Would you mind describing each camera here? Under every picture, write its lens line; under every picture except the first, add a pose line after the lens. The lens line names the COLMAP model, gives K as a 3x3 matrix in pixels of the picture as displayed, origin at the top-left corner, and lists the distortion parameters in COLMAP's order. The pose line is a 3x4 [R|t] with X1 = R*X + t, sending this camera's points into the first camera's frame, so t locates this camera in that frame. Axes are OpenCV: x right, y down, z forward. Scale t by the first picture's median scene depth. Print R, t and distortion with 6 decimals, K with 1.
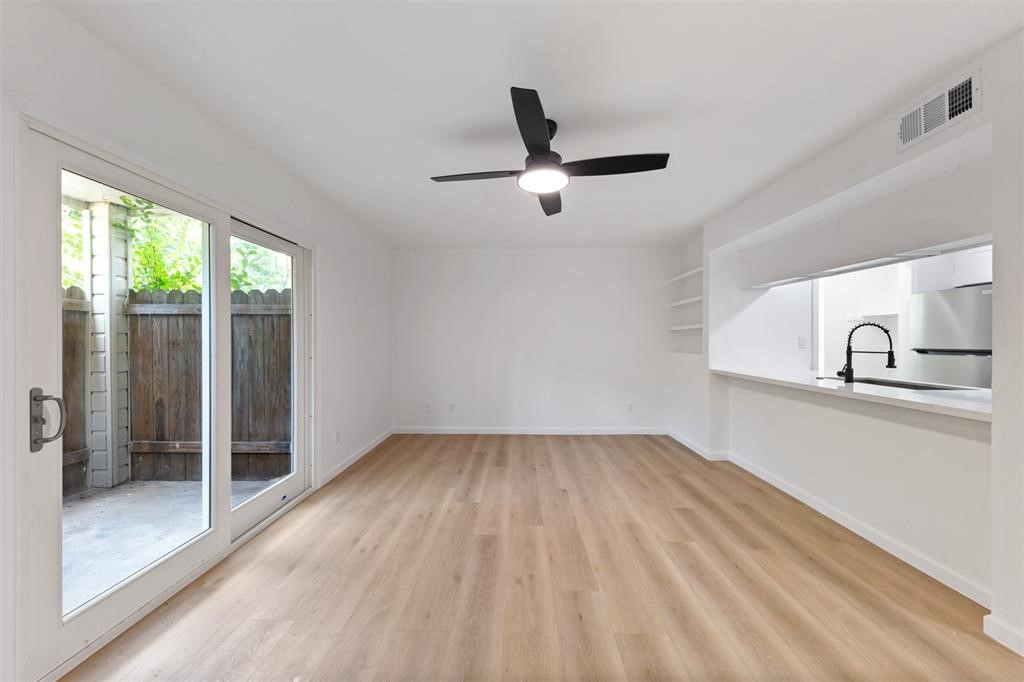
lens RADIAL K [[362.5, 0, 513.2], [0, 362.5, 339.3], [0, 0, 1]] dist [0.008156, -0.003591]
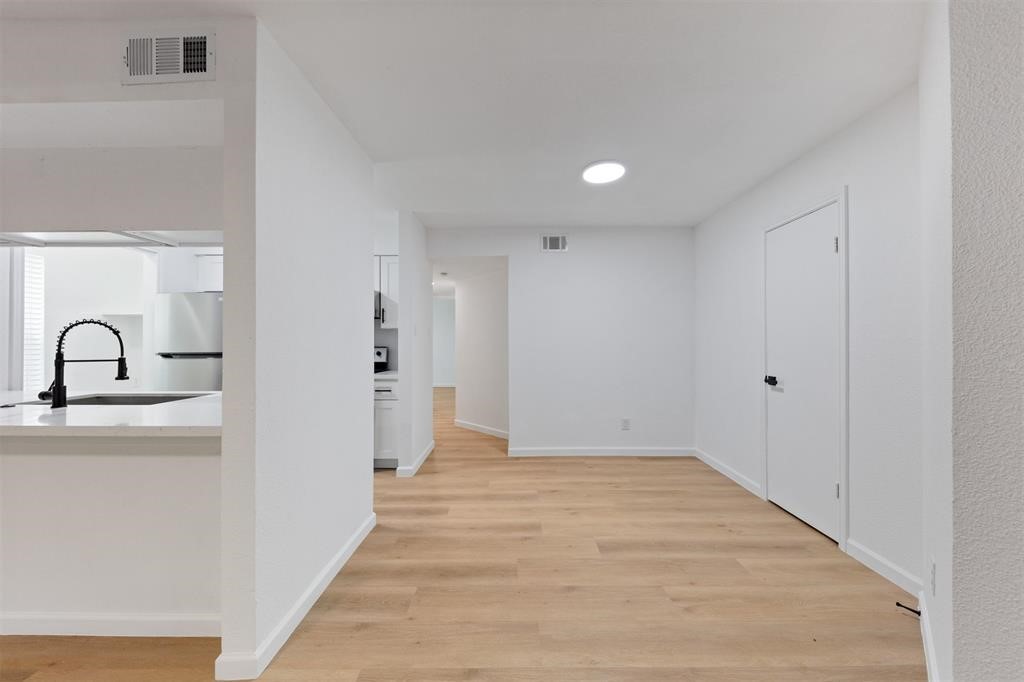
lens RADIAL K [[362.5, 0, 513.2], [0, 362.5, 339.3], [0, 0, 1]] dist [0.008156, -0.003591]
pose [[-0.015226, 0.009064, 0.999843, 0.239903], [0.001421, 0.999958, -0.009043, 0.001083], [-0.999883, 0.001283, -0.015238, 0.174231]]
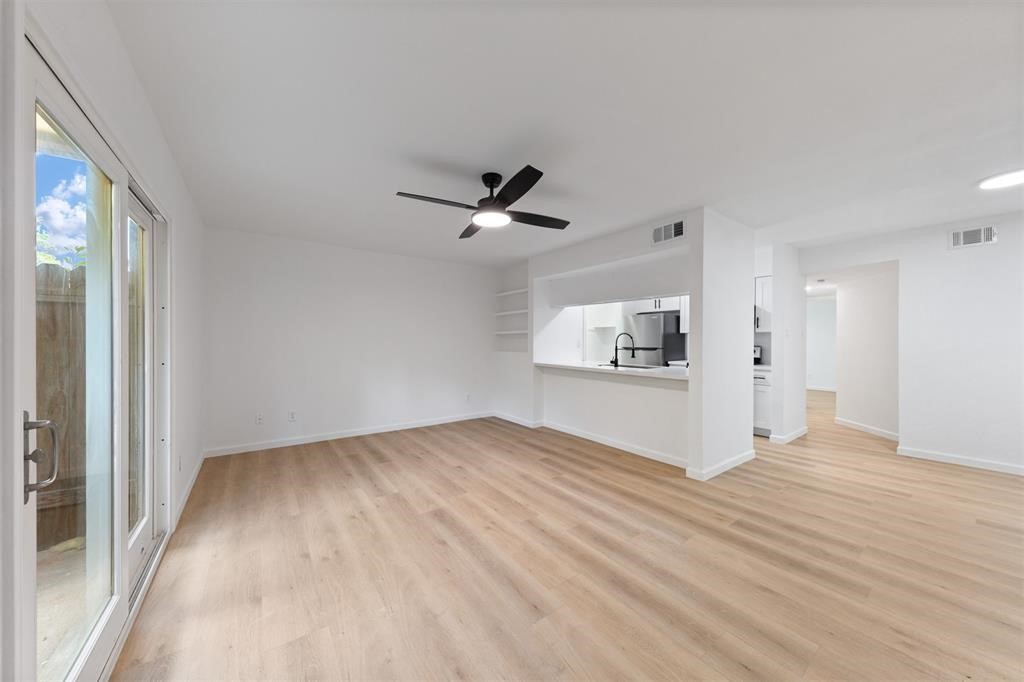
lens RADIAL K [[349.2, 0, 512.0], [0, 349.2, 341.0], [0, 0, 1]] dist [0.000112, -0.000234]
pose [[0.799094, 0.004980, 0.601185, -0.481395], [-0.006069, 0.999982, -0.000218, -0.001057], [-0.601175, -0.003474, 0.799110, -0.031552]]
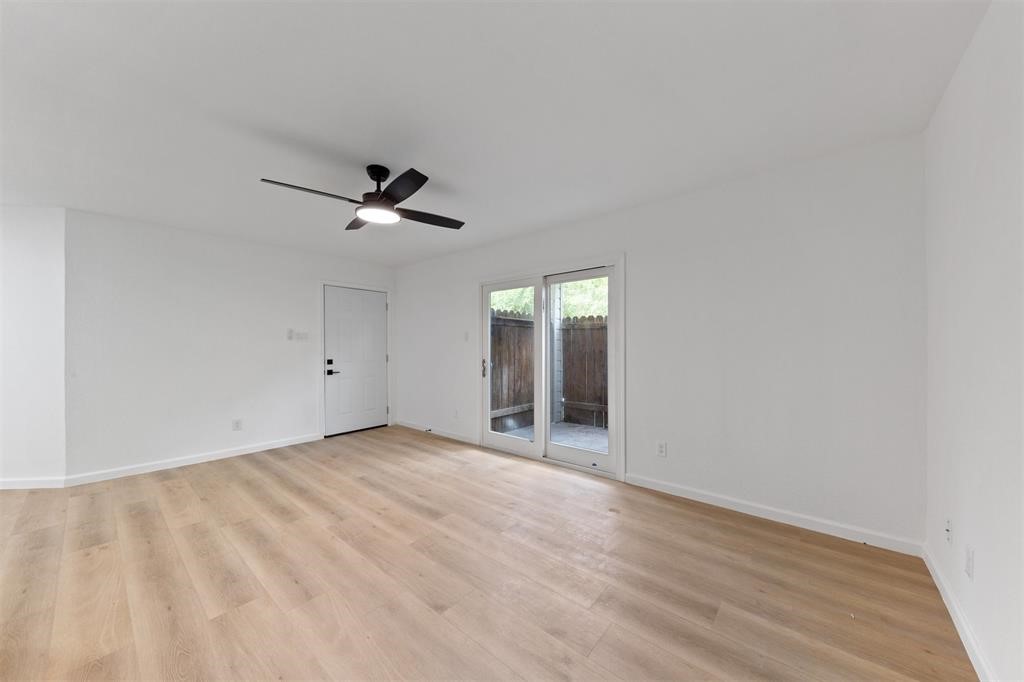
lens RADIAL K [[349.2, 0, 512.0], [0, 349.2, 341.0], [0, 0, 1]] dist [0.000112, -0.000234]
pose [[-0.626912, -0.007643, -0.779052, 0.578263], [0.006328, 0.999869, -0.014901, 0.004348], [0.779064, -0.014272, -0.626782, 1.661687]]
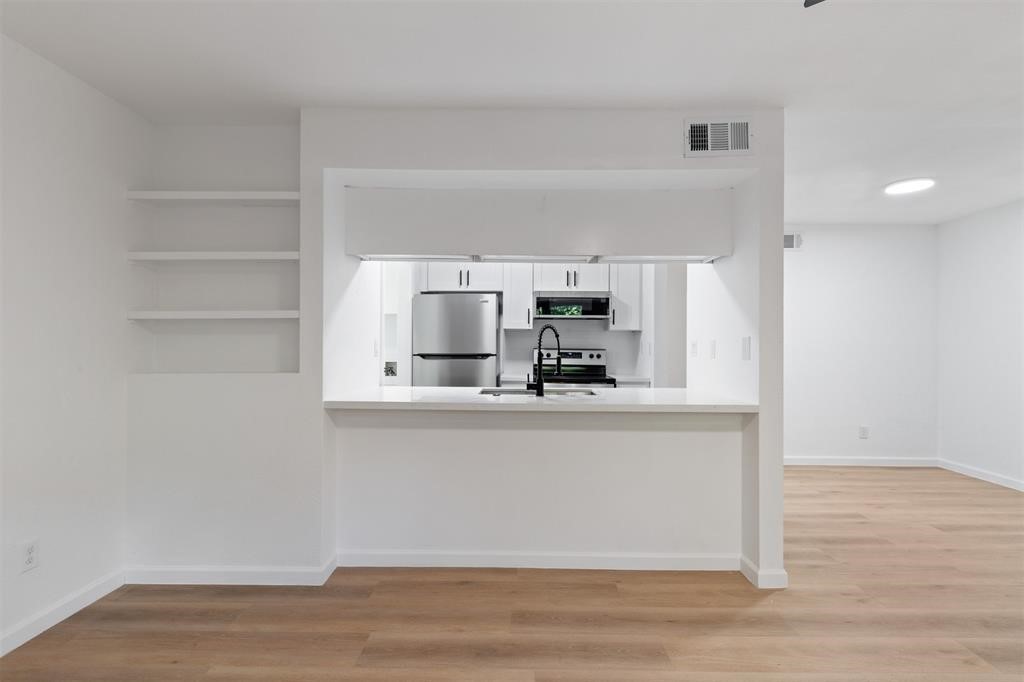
lens RADIAL K [[493.9, 0, 515.6], [0, 493.9, 339.8], [0, 0, 1]] dist [-0.001696, -0.000872]
pose [[-0.001578, 0.011146, 0.999937, -0.206822], [-0.005764, 0.999921, -0.011155, 0.004262], [-0.999982, -0.005781, -0.001514, 1.067554]]
